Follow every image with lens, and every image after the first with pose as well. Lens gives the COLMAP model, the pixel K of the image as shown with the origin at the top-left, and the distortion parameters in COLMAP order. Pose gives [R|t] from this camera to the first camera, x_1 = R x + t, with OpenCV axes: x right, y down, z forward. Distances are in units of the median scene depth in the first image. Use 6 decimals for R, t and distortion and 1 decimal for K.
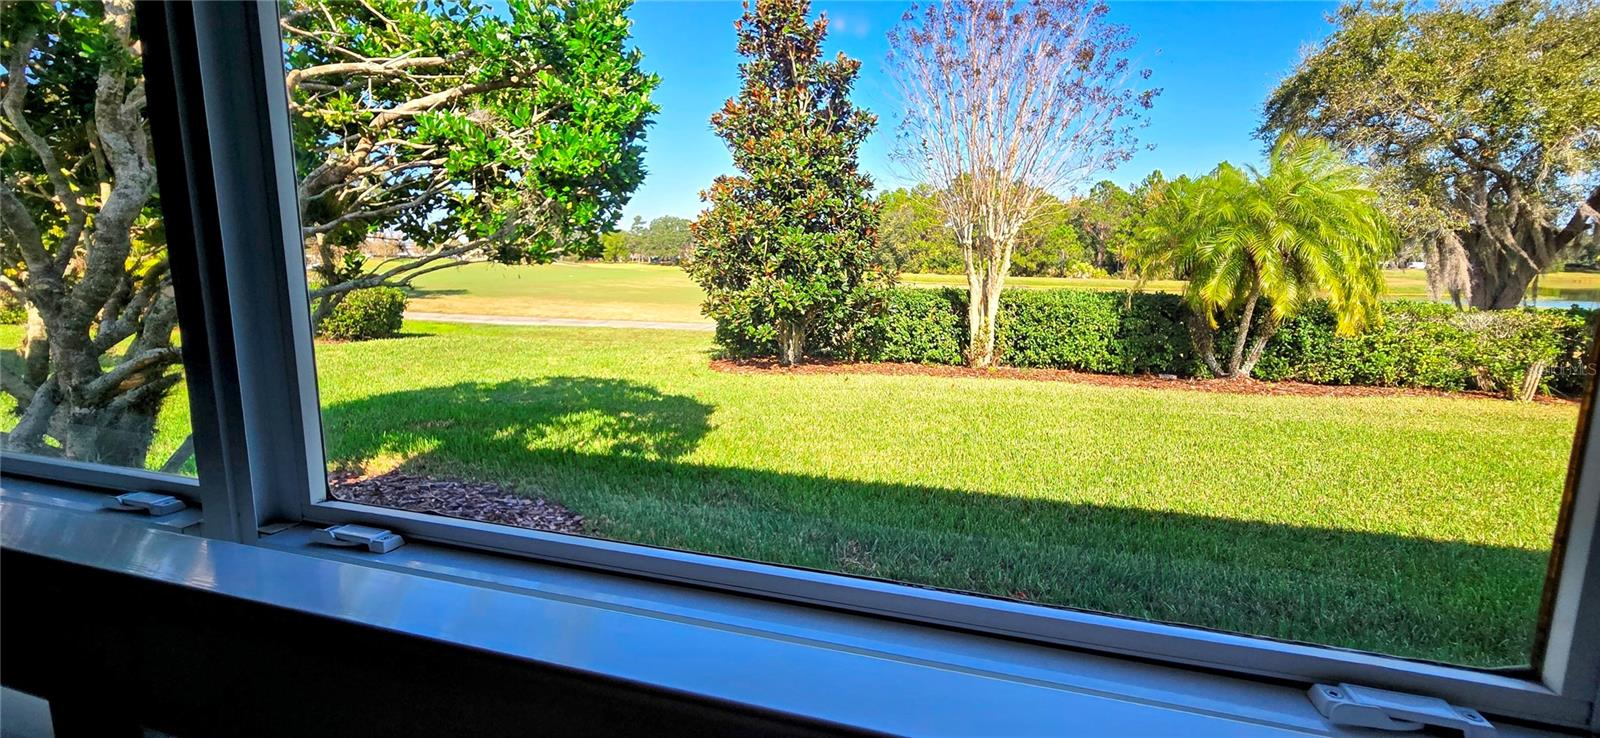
lens RADIAL K [[659.5, 0, 800.4], [0, 659.5, 365.3], [0, 0, 1]] dist [0.001423, -0.000105]
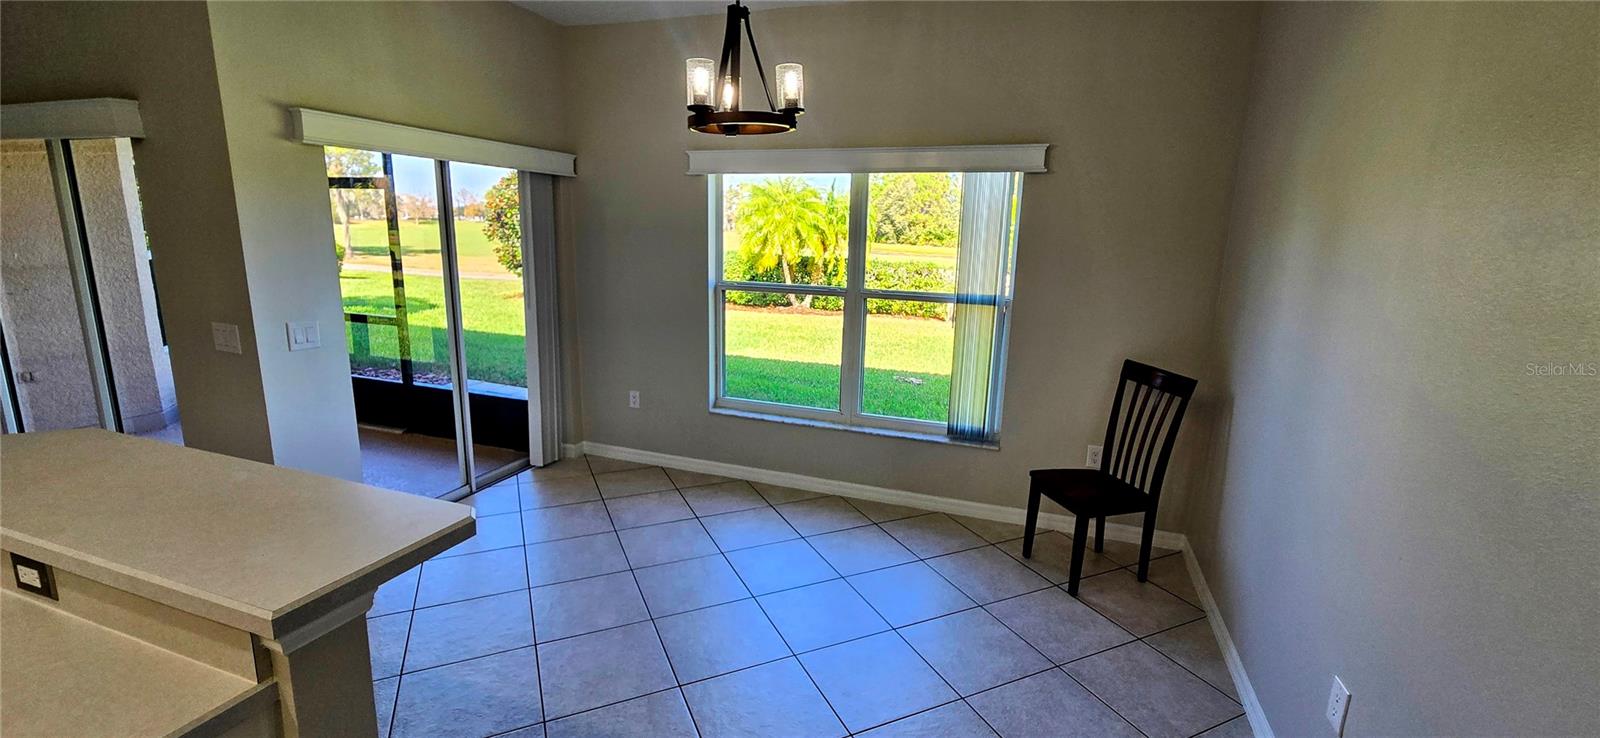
lens RADIAL K [[649.3, 0, 803.4], [0, 649.3, 364.7], [0, 0, 1]] dist [0.000716, -0.000026]
pose [[0.998679, 0.025988, -0.044329, 0.561520], [-0.023931, 0.998640, 0.046327, 0.066269], [0.045472, -0.045205, 0.997942, -0.444270]]
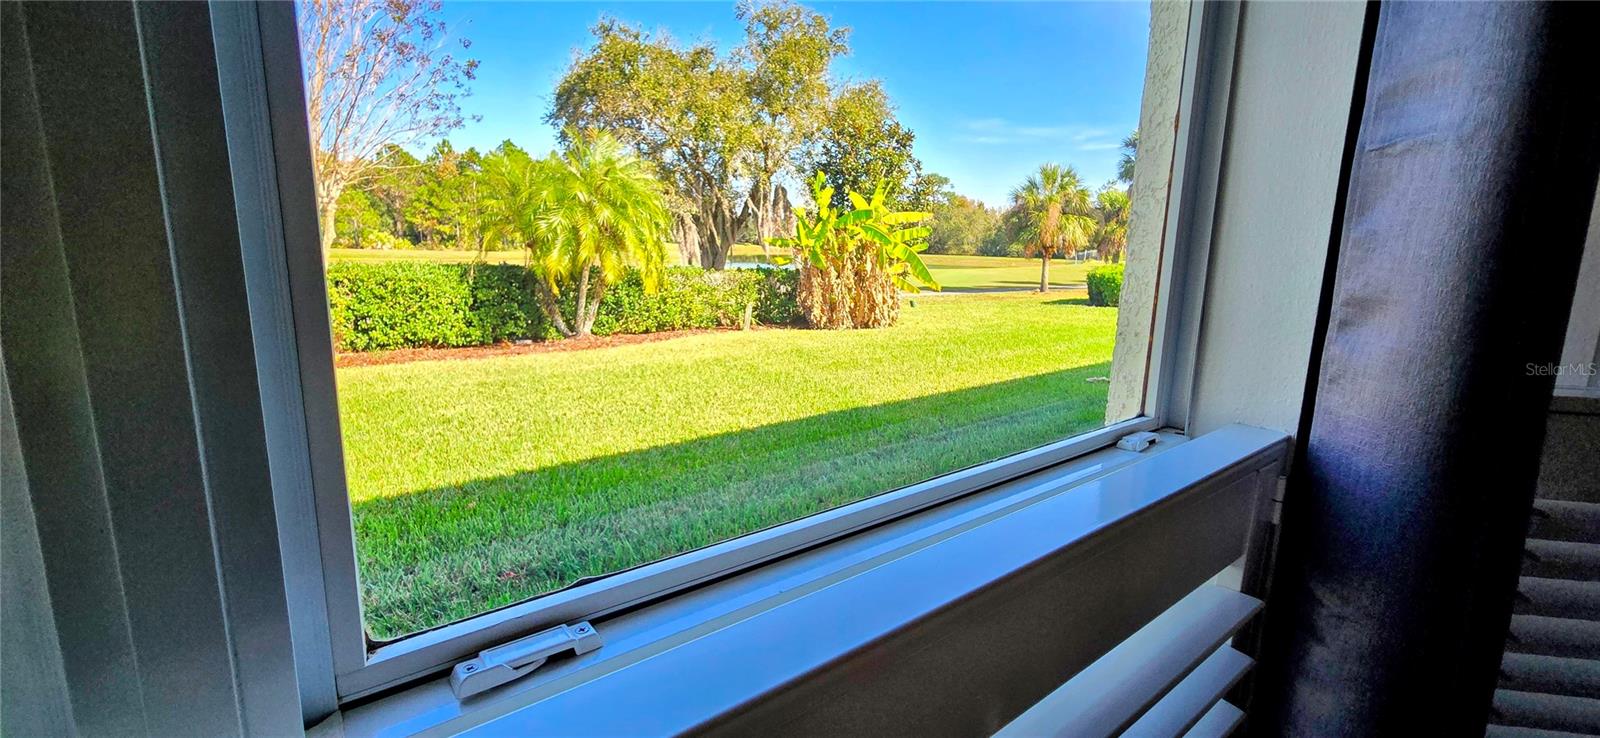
lens RADIAL K [[659.5, 0, 800.4], [0, 659.5, 365.3], [0, 0, 1]] dist [0.001423, -0.000105]
pose [[0.573423, -0.145782, 0.806185, -0.050362], [0.110956, 0.988793, 0.099882, -0.003052], [-0.811711, 0.032177, 0.583172, 0.019406]]
